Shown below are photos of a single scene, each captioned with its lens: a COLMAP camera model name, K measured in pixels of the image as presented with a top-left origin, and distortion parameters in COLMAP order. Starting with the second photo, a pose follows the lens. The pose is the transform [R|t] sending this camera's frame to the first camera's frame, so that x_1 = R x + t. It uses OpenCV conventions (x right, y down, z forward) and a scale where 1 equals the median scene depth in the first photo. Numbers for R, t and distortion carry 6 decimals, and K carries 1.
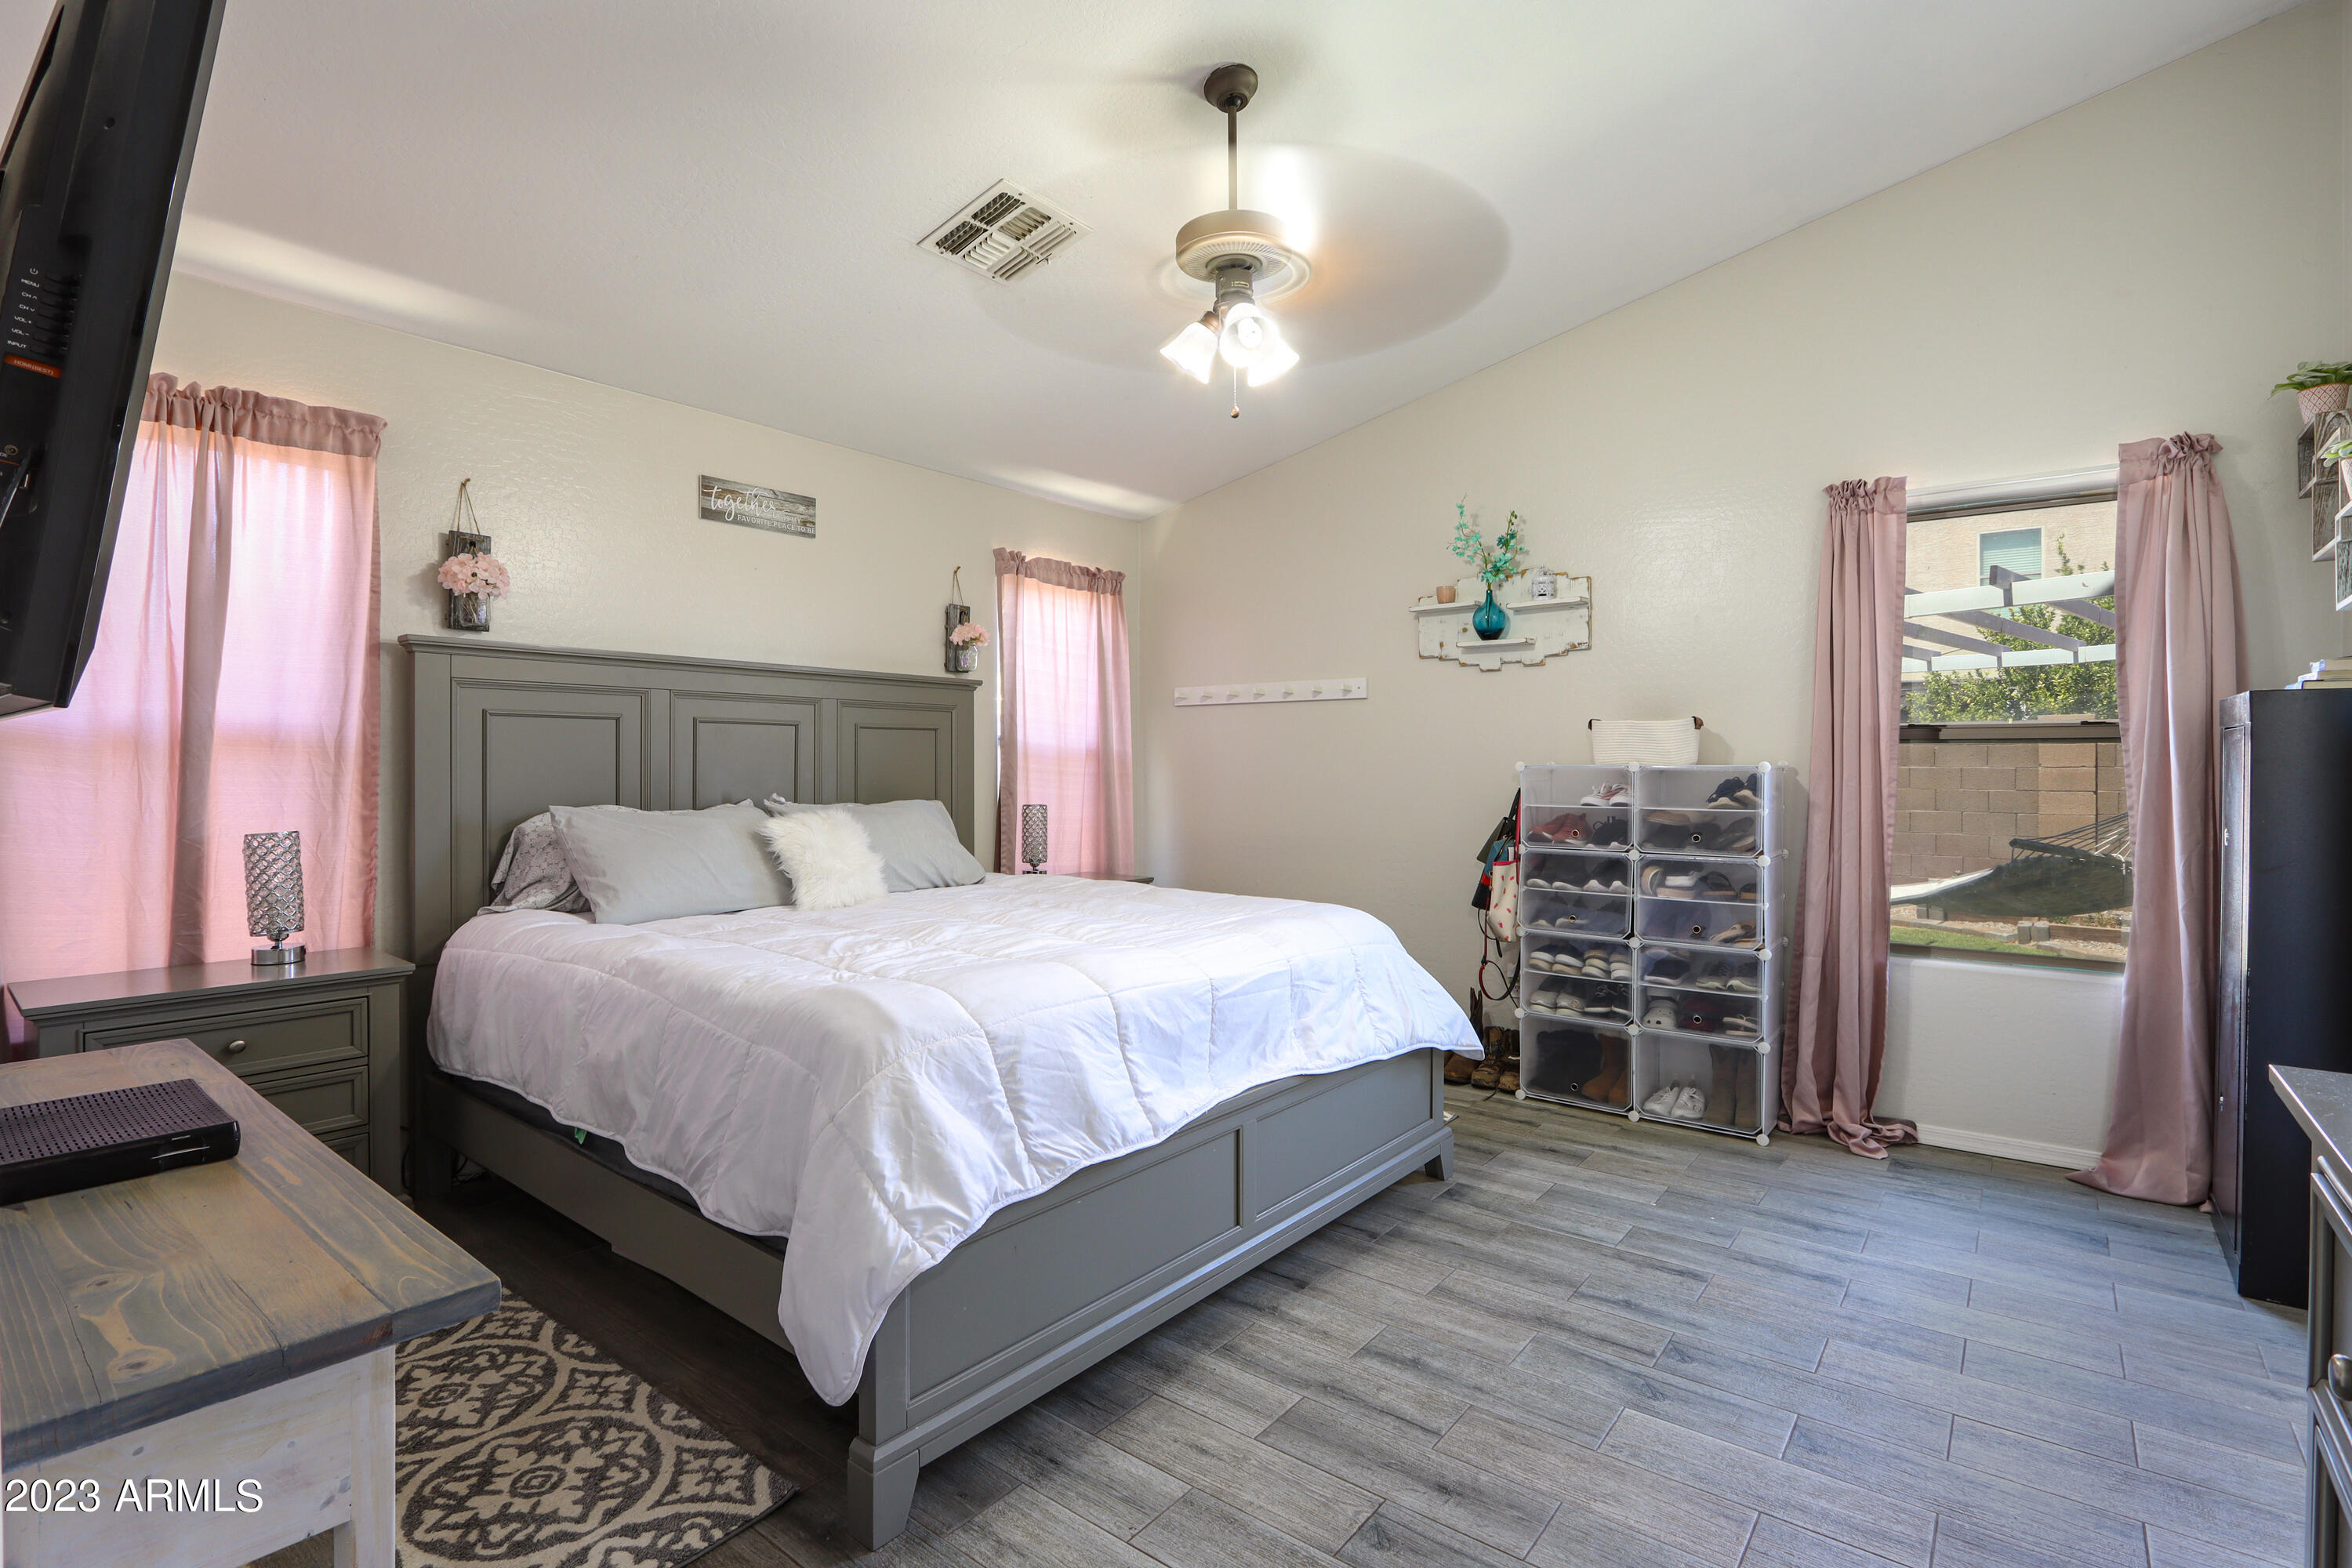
lens RADIAL K [[1125.2, 0, 1151.8], [0, 1125.2, 771.8], [0, 0, 1]] dist [-0.018340, 0.002355]
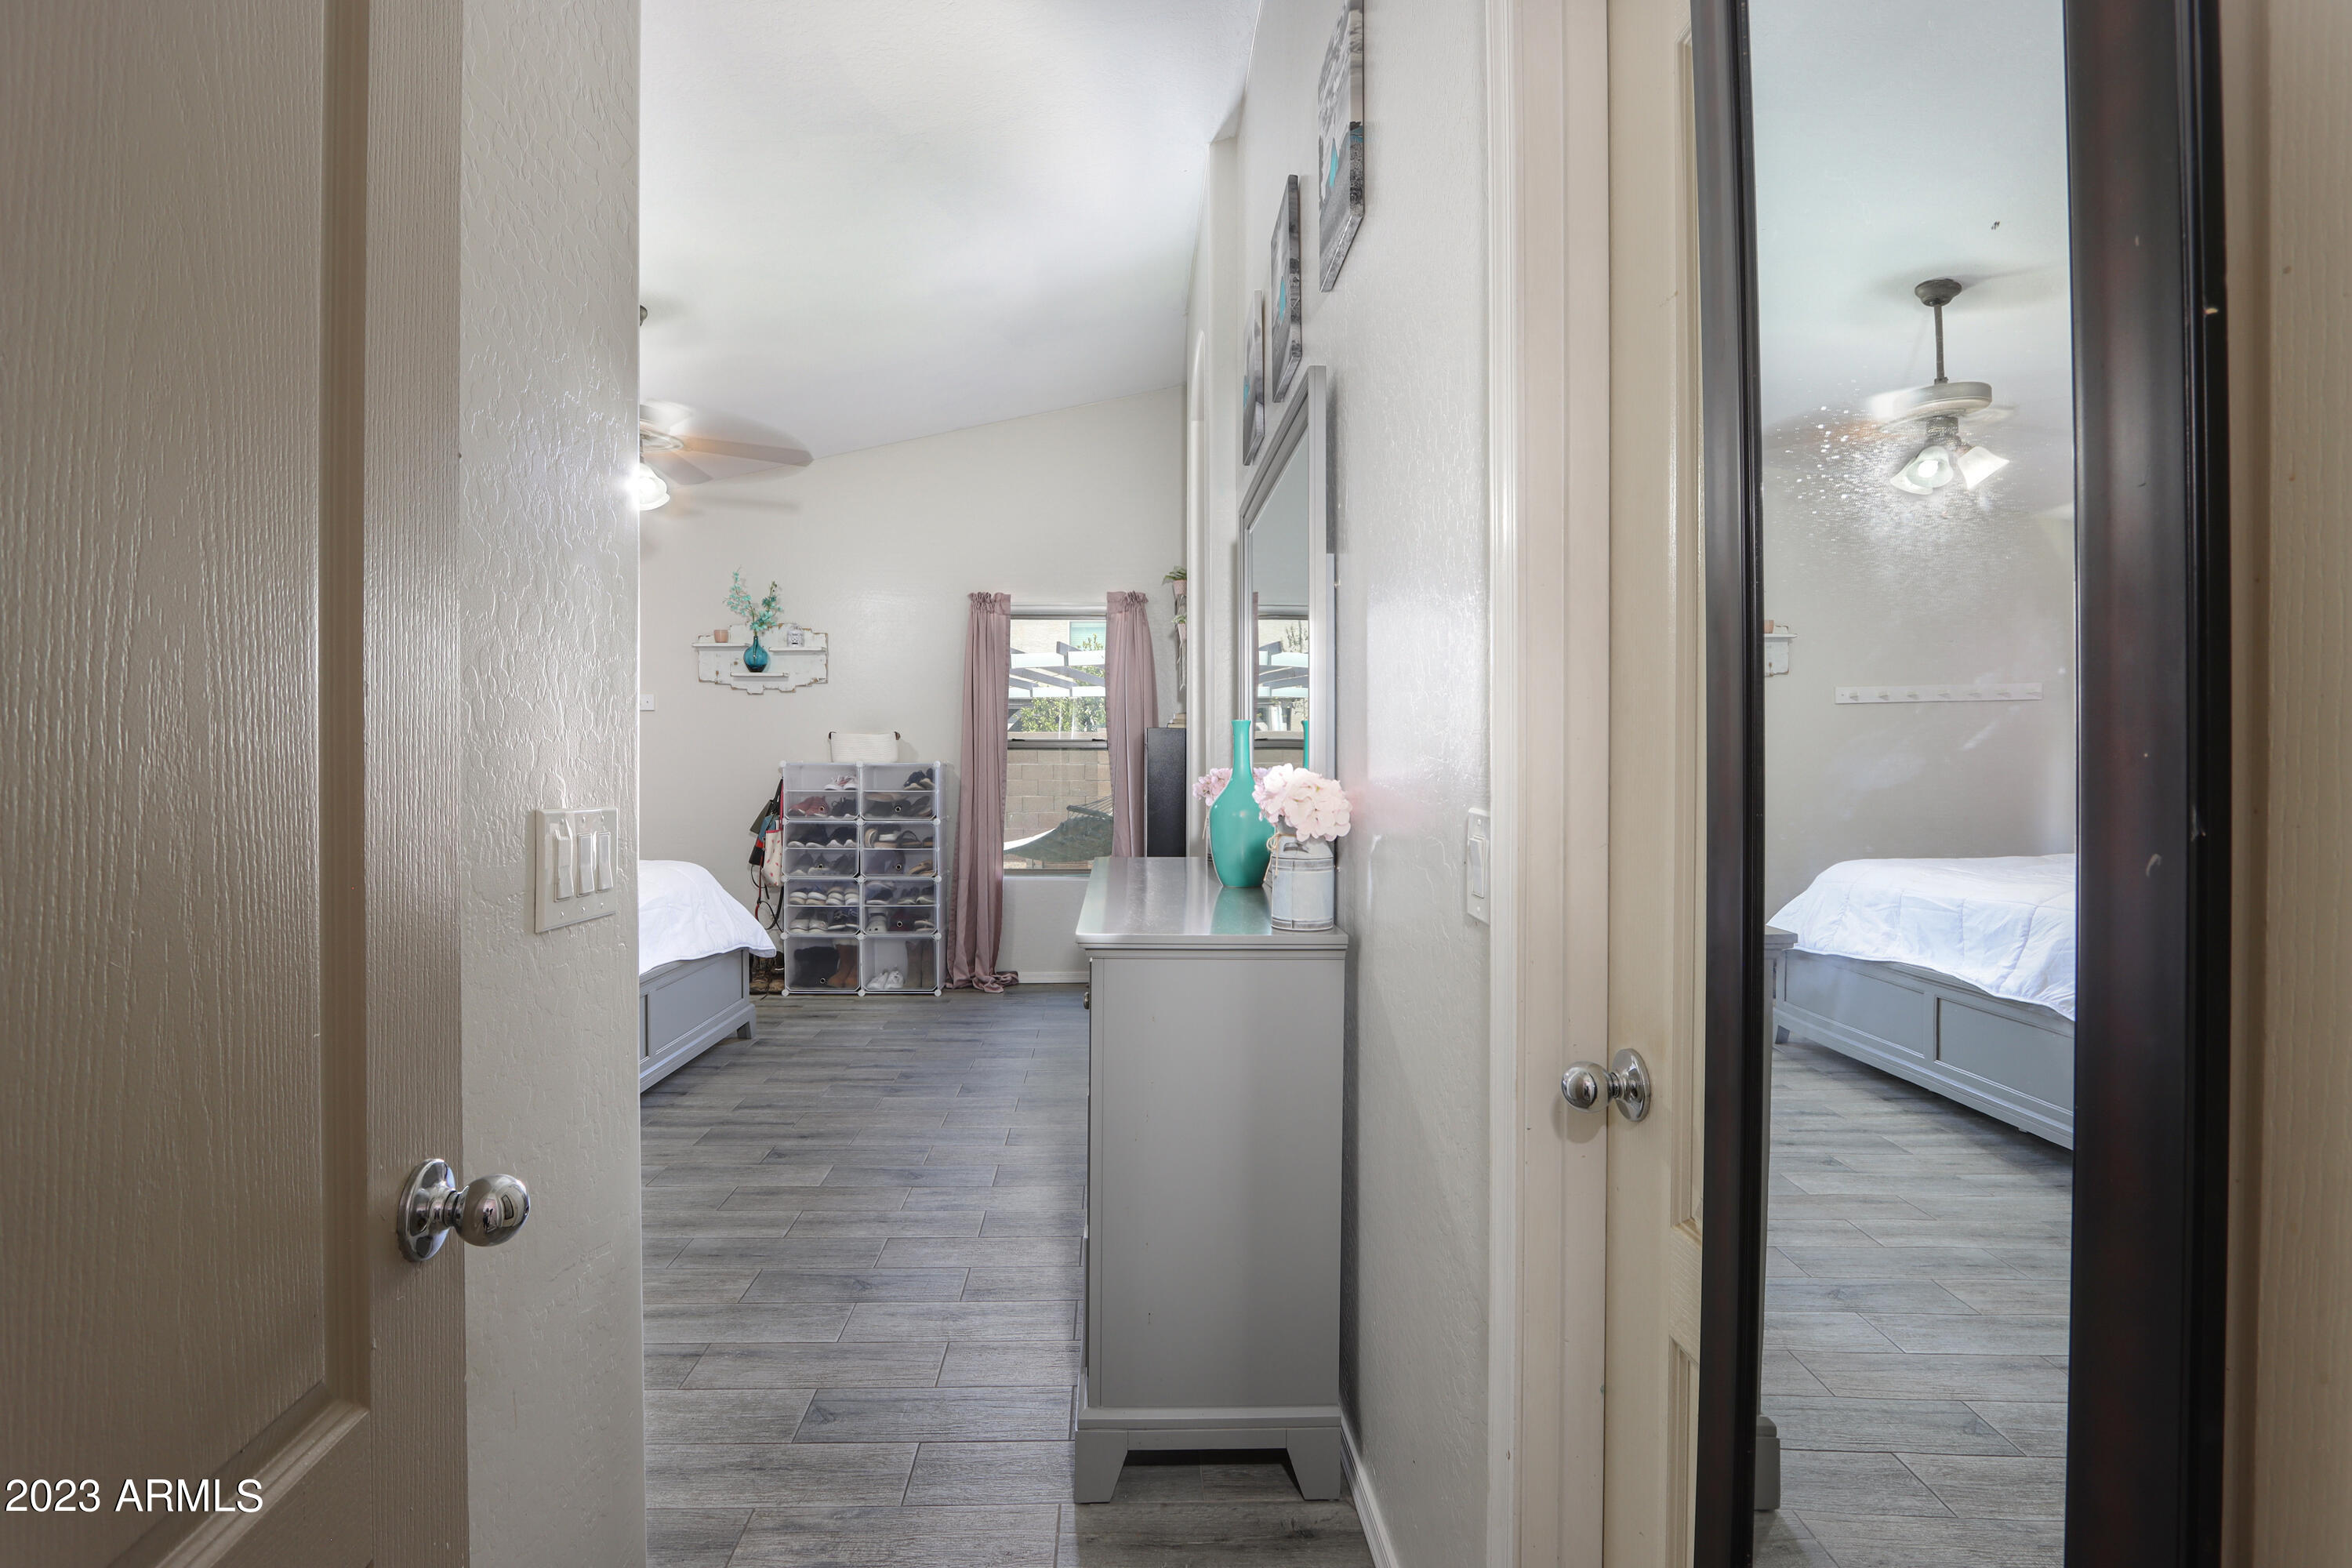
lens RADIAL K [[1125.2, 0, 1166.0], [0, 1125.2, 769.3], [0, 0, 1]] dist [-0.018340, 0.002355]
pose [[0.753501, -0.004889, 0.657429, -0.259150], [0.004748, 0.999987, 0.001996, 0.001651], [-0.657430, 0.001618, 0.753514, -0.422692]]
